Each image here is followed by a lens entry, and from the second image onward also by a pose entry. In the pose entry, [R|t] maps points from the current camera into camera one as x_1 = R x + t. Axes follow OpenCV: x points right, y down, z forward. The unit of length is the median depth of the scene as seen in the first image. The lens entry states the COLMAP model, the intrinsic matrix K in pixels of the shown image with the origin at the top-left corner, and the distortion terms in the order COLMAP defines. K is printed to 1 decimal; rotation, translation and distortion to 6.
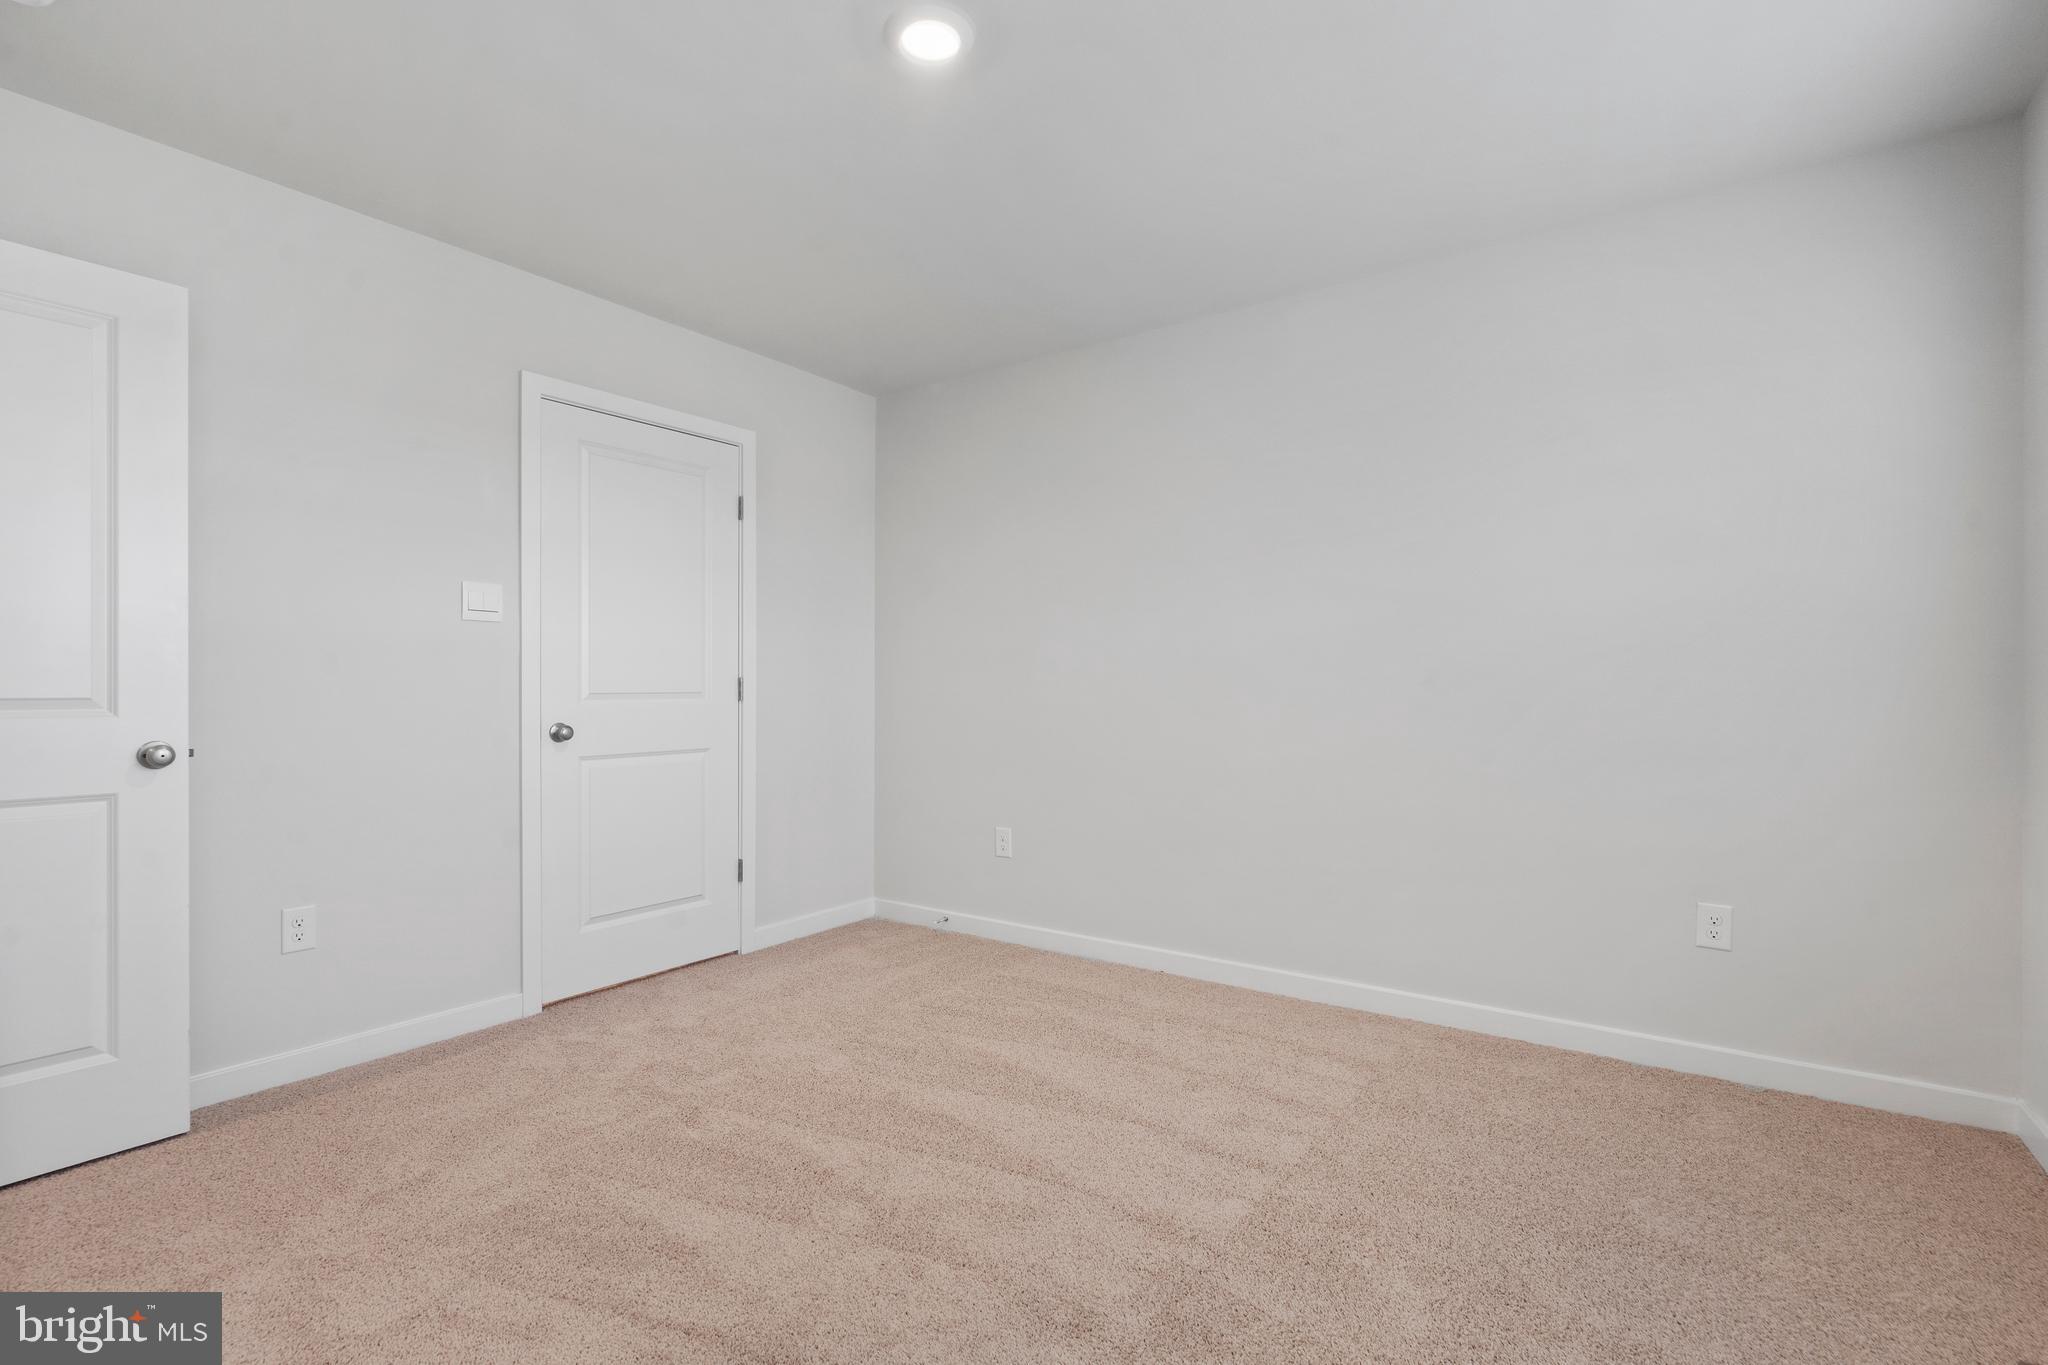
lens RADIAL K [[950.2, 0, 1030.1], [0, 950.2, 691.9], [0, 0, 1]] dist [-0.006743, 0.002279]
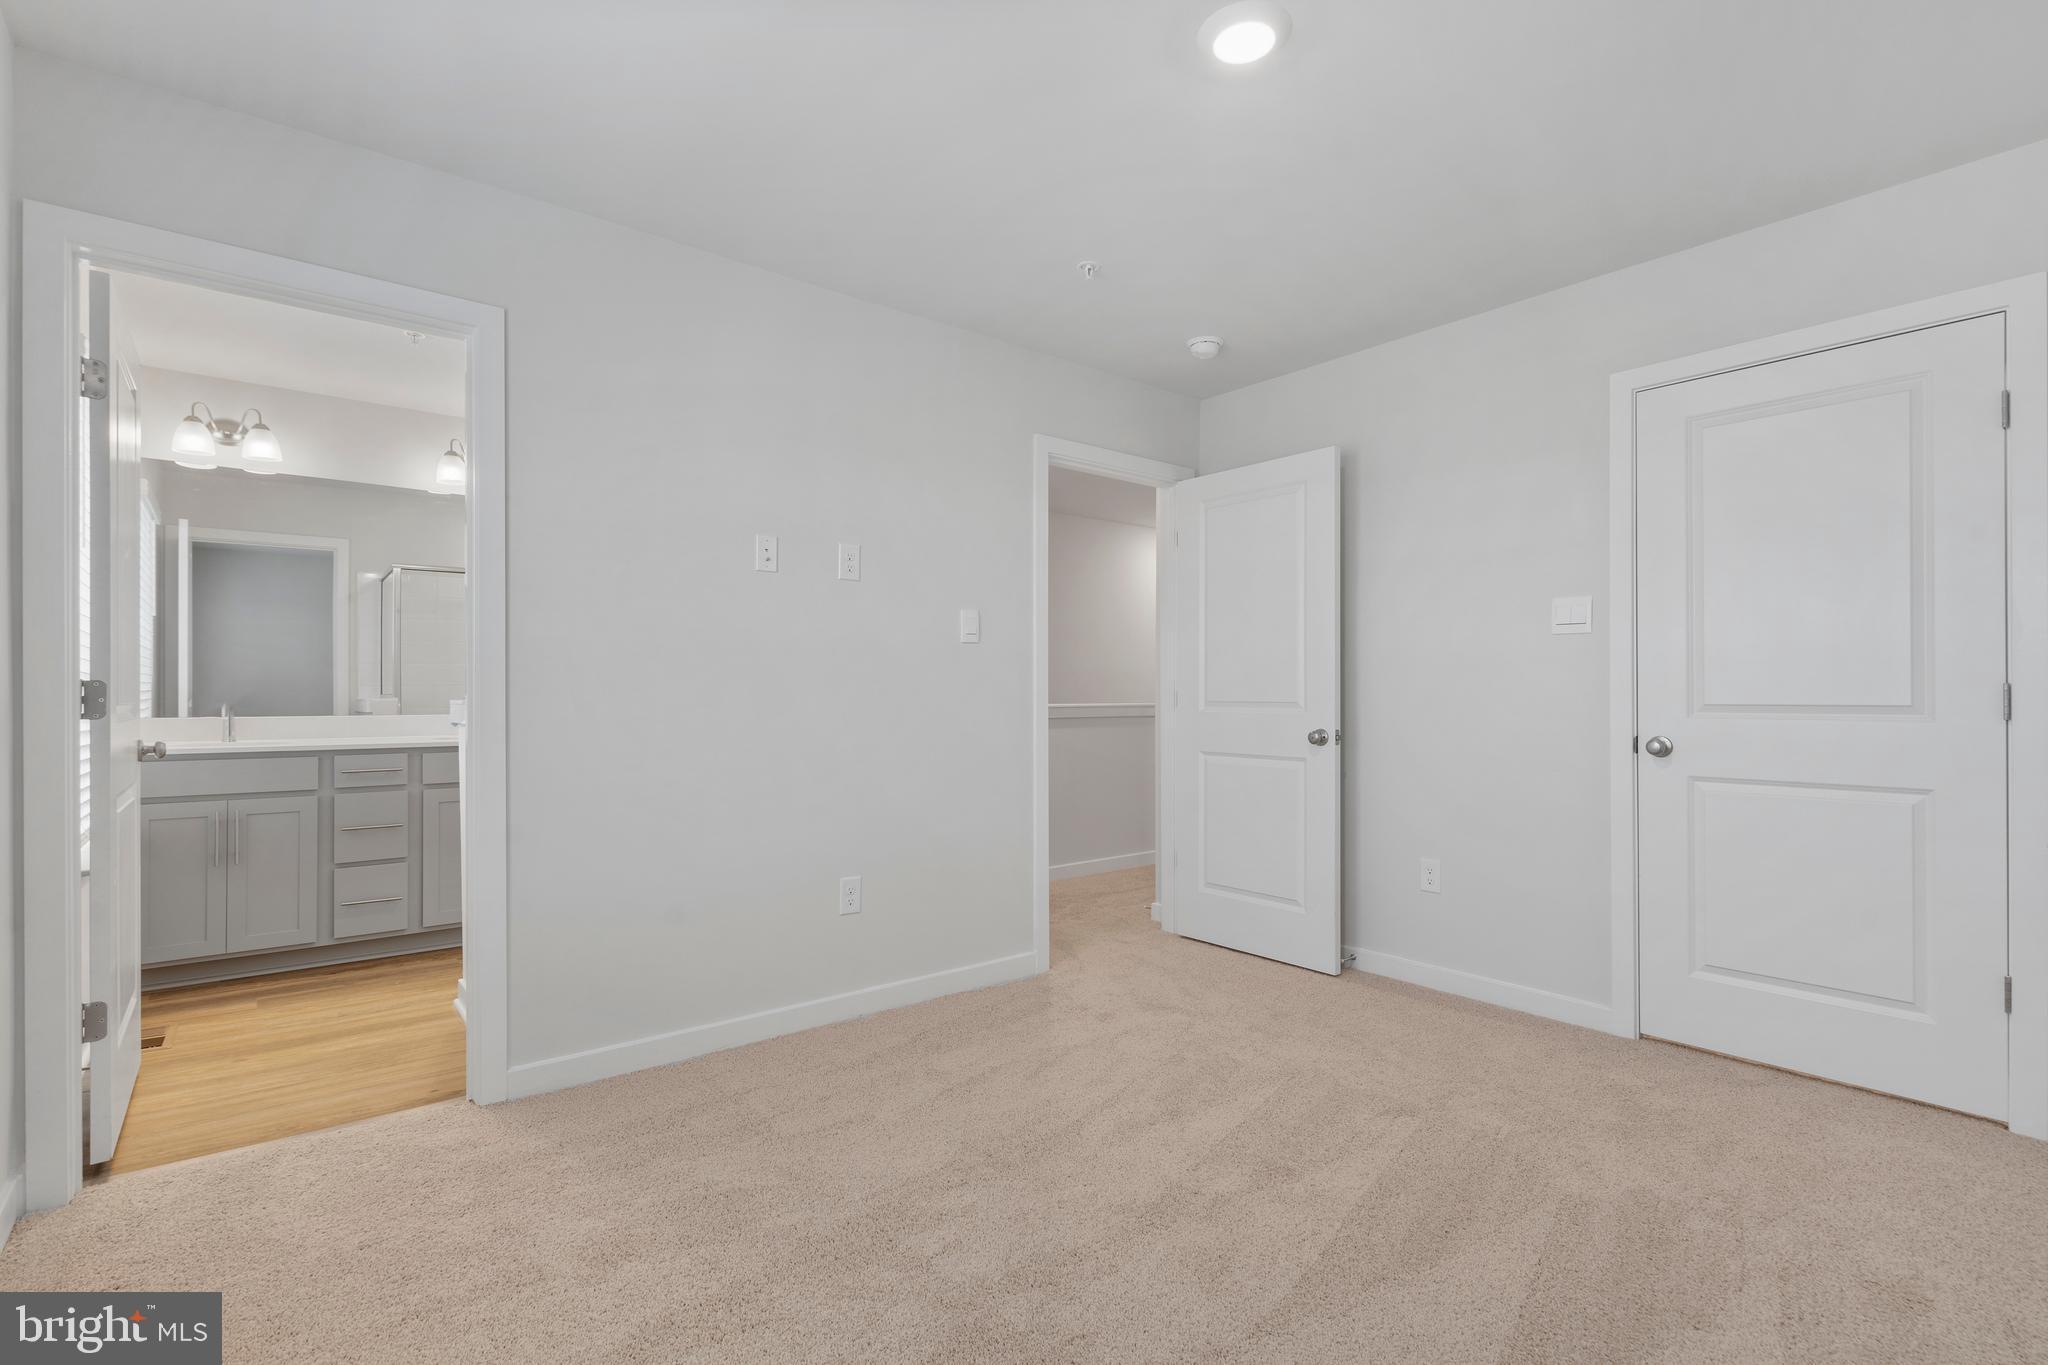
lens RADIAL K [[950.2, 0, 1037.5], [0, 950.2, 694.9], [0, 0, 1]] dist [-0.006743, 0.002279]
pose [[-0.258300, -0.007792, -0.966033, 0.528111], [-0.016715, 0.999854, -0.003595, 0.006235], [0.965920, 0.015218, -0.258393, 0.629887]]
